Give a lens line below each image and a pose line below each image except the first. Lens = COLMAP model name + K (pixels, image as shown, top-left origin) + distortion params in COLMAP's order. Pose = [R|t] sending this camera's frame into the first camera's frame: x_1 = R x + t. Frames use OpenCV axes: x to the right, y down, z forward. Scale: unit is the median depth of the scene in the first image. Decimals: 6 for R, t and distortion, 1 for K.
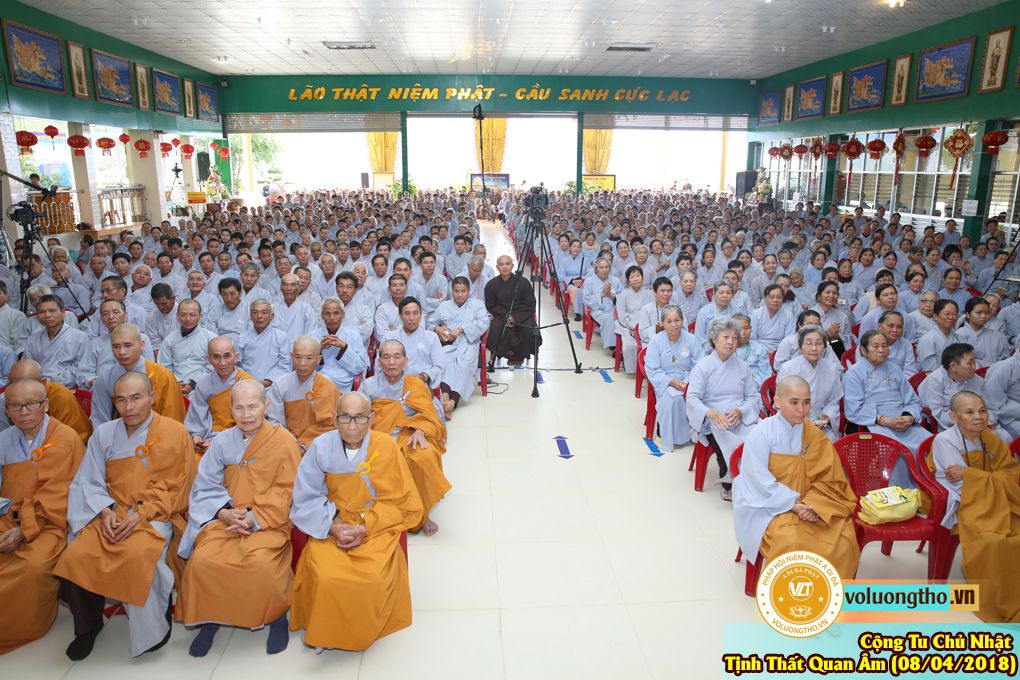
lens RADIAL K [[697.5, 0, 510.0], [0, 697.5, 340.0], [0, 0, 1]] dist [-0.116256, 0.093649]
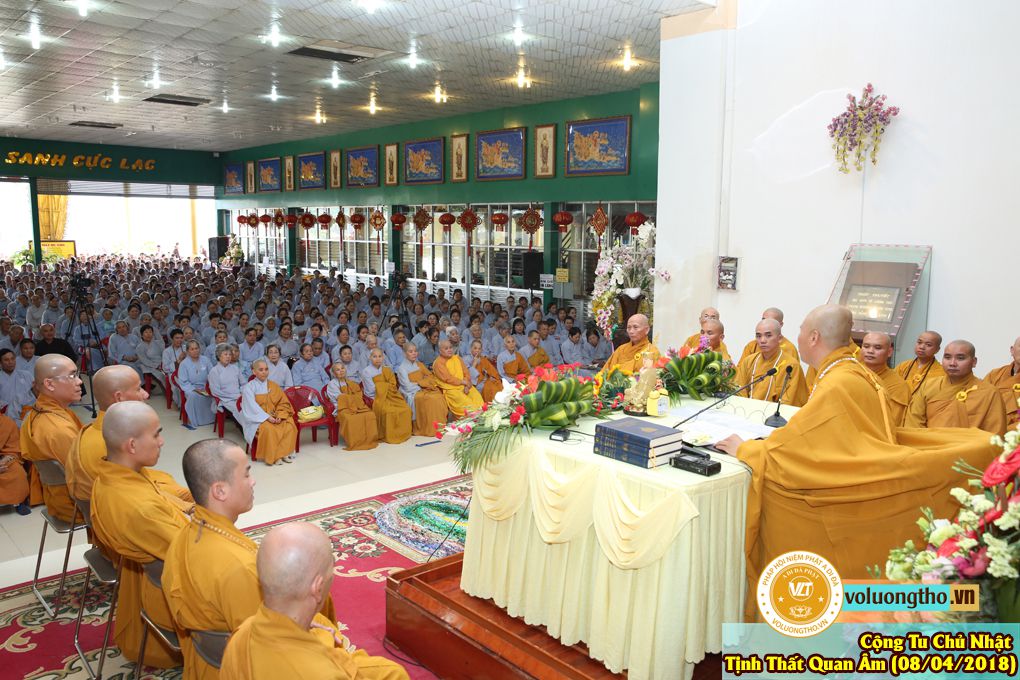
lens RADIAL K [[802.9, 0, 510.0], [0, 802.9, 340.0], [0, 0, 1]] dist [-0.086594, 0.106463]
pose [[0.778976, -0.079143, 0.622039, -0.094413], [0.138478, 0.989223, -0.047555, 0.037580], [-0.611571, 0.123183, 0.781541, -0.257436]]
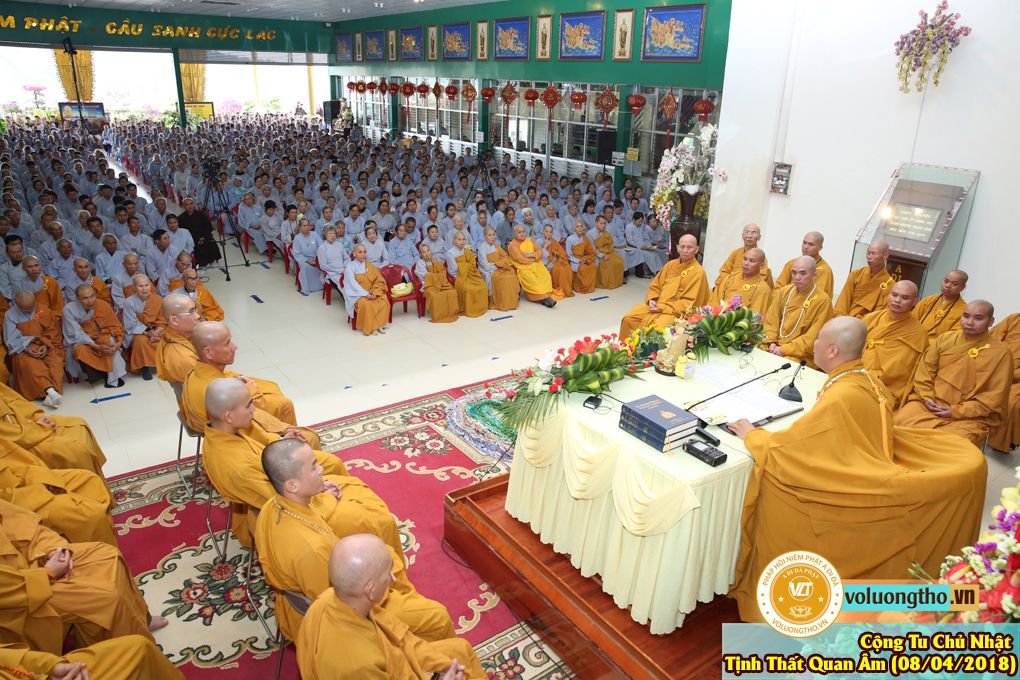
lens RADIAL K [[697.5, 0, 510.0], [0, 697.5, 340.0], [0, 0, 1]] dist [-0.116256, 0.093649]
pose [[0.845275, -0.168700, 0.507001, -0.082723], [0.101333, 0.982244, 0.157890, 0.008882], [-0.524635, -0.082085, 0.847361, -0.259905]]
